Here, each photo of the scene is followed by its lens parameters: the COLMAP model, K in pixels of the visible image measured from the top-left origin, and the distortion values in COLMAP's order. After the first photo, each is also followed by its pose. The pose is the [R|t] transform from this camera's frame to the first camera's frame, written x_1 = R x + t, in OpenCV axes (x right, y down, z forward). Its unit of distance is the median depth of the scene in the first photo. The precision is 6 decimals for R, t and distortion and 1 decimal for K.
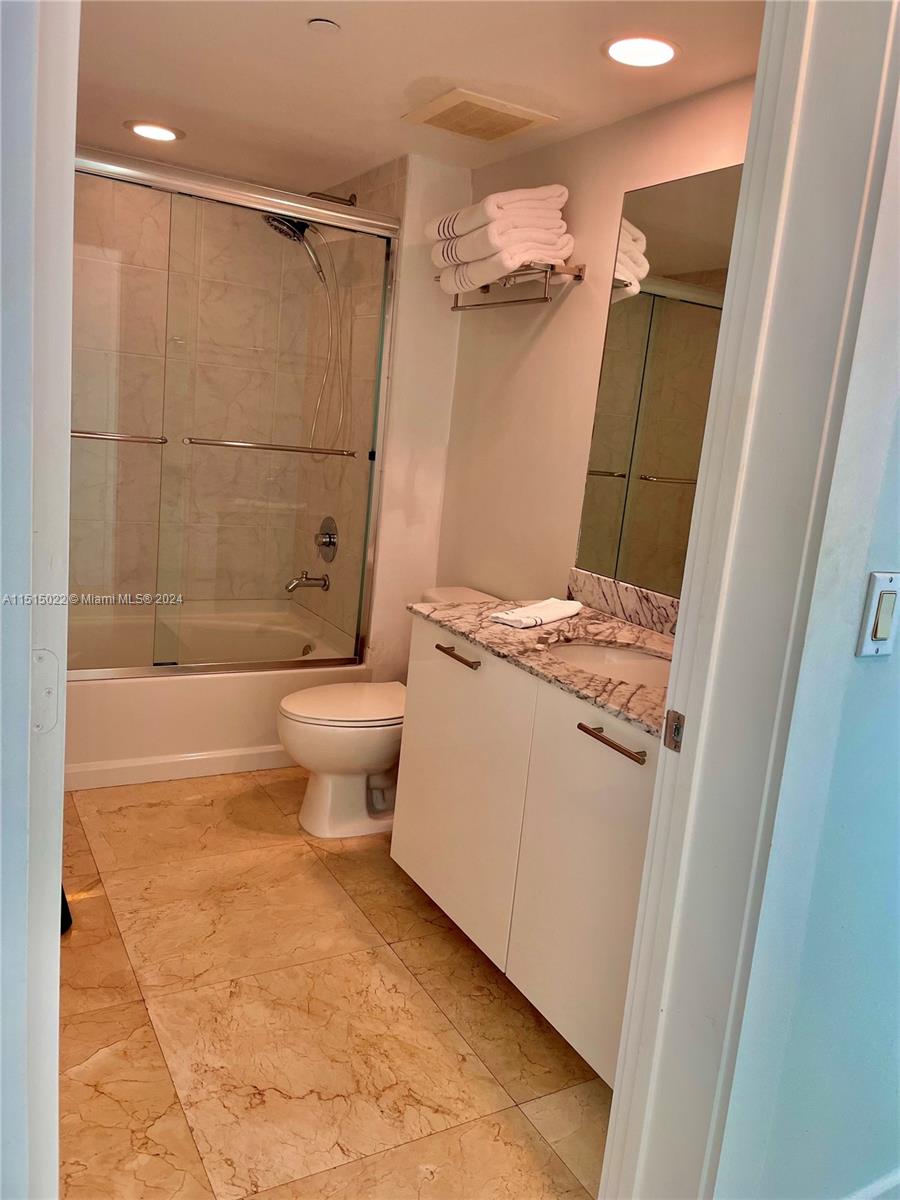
lens RADIAL K [[935.9, 0, 442.1], [0, 935.9, 596.4], [0, 0, 1]] dist [0.095333, -0.124324]
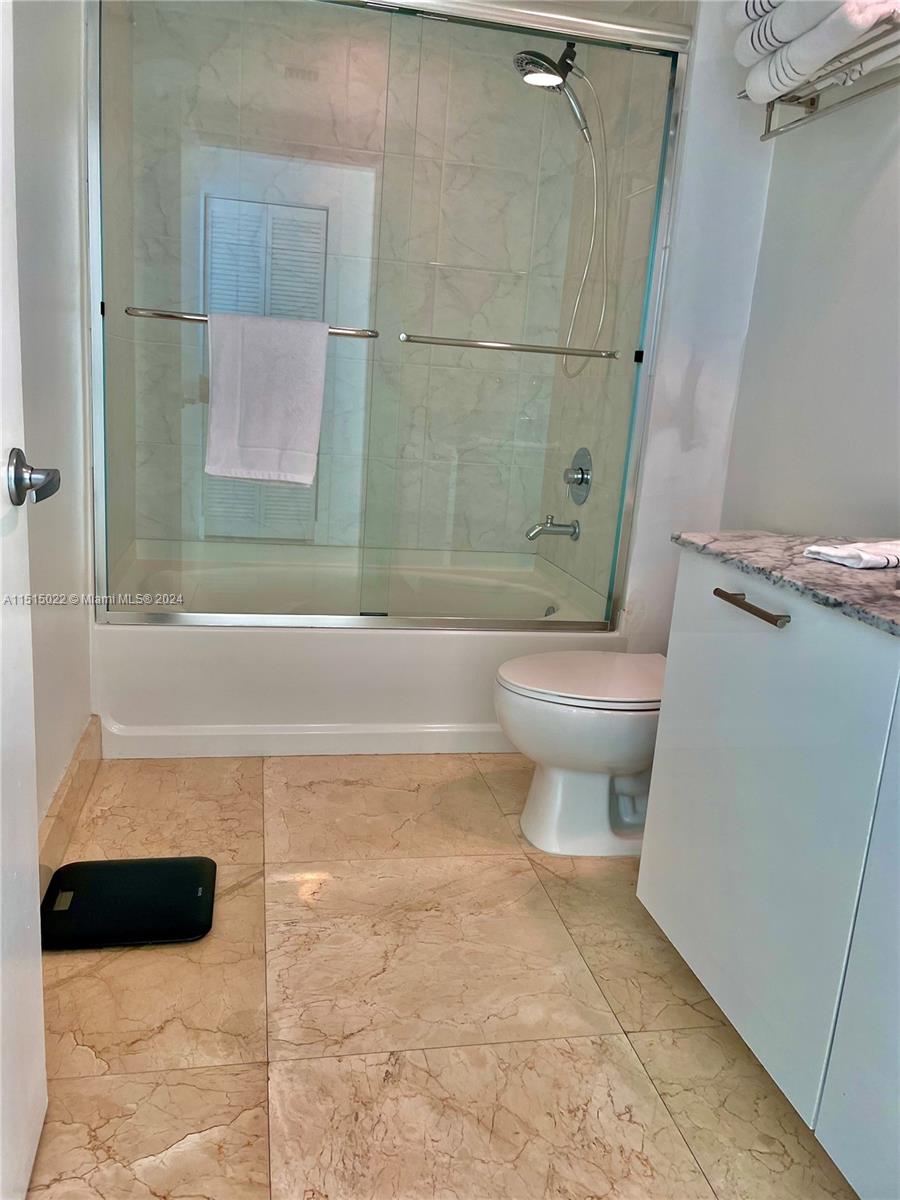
lens RADIAL K [[935.9, 0, 432.1], [0, 935.9, 578.1], [0, 0, 1]] dist [0.095333, -0.124324]
pose [[0.953639, 0.039813, -0.298309, 0.001099], [-0.040928, 0.999159, 0.002510, 0.041525], [0.298158, 0.009816, 0.954466, 0.266136]]
